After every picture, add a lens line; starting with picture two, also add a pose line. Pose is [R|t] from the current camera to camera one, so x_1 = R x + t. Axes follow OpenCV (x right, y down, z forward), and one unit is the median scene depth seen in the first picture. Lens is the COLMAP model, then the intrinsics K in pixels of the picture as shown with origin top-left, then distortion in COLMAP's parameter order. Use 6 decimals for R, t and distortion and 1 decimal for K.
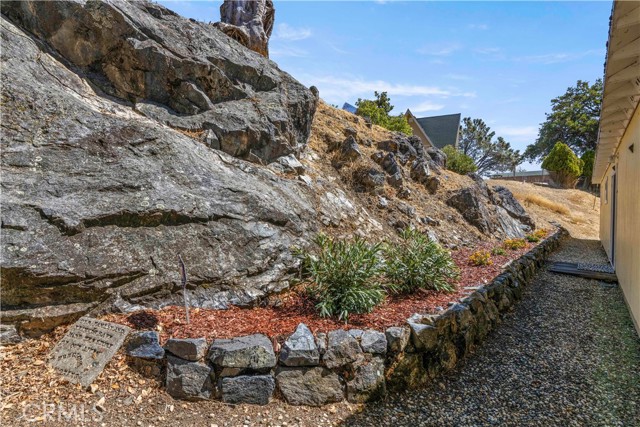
lens RADIAL K [[325.1, 0, 321.3], [0, 325.1, 211.0], [0, 0, 1]] dist [-0.000959, 0.000407]
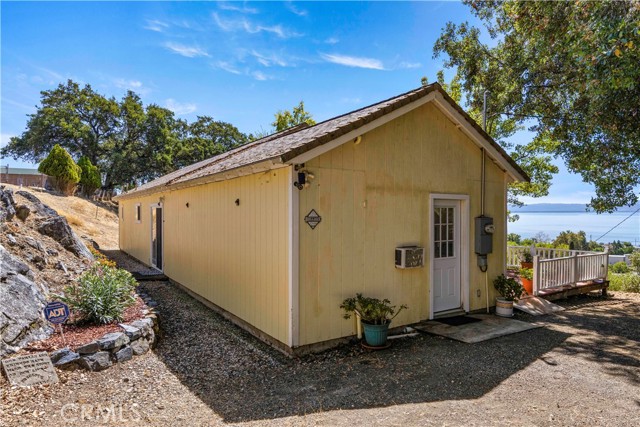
lens RADIAL K [[403.5, 0, 319.6], [0, 403.5, 215.2], [0, 0, 1]] dist [0.004024, -0.004233]
pose [[0.300743, -0.015391, 0.953581, -0.138931], [0.006398, 0.999880, 0.014120, -0.021755], [-0.953684, 0.001854, 0.300805, -0.057067]]
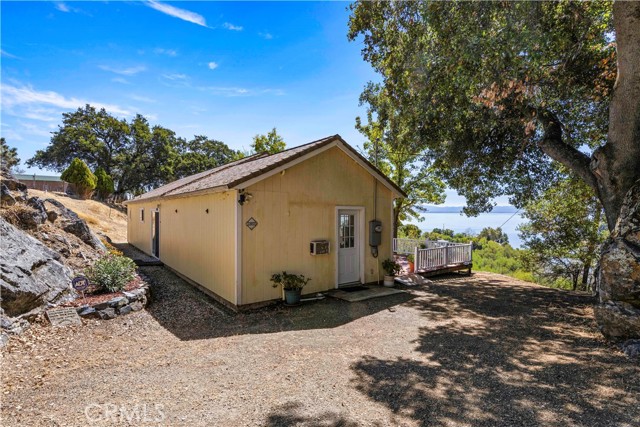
lens RADIAL K [[325.1, 0, 321.4], [0, 325.1, 214.3], [0, 0, 1]] dist [-0.000959, 0.000407]
pose [[0.232330, -0.014737, 0.972525, -0.177010], [0.002281, 0.999891, 0.014607, -0.027188], [-0.972634, -0.001176, 0.232338, -0.099876]]
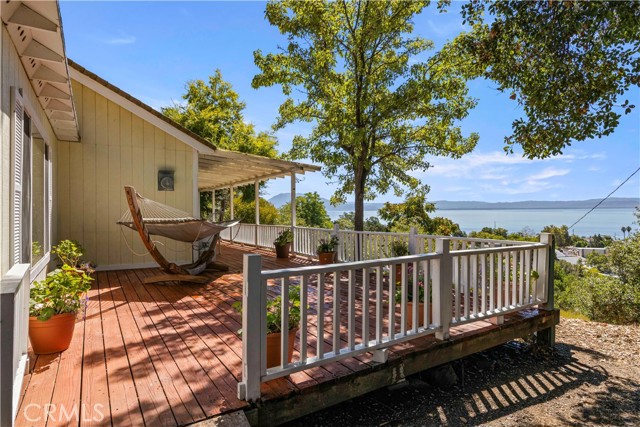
lens RADIAL K [[360.8, 0, 322.7], [0, 360.8, 206.7], [0, 0, 1]] dist [0.000955, -0.000328]
pose [[0.316110, -0.000710, 0.948722, 0.122352], [0.010996, 0.999935, -0.002915, 0.003776], [-0.948659, 0.011354, 0.316097, -0.154573]]
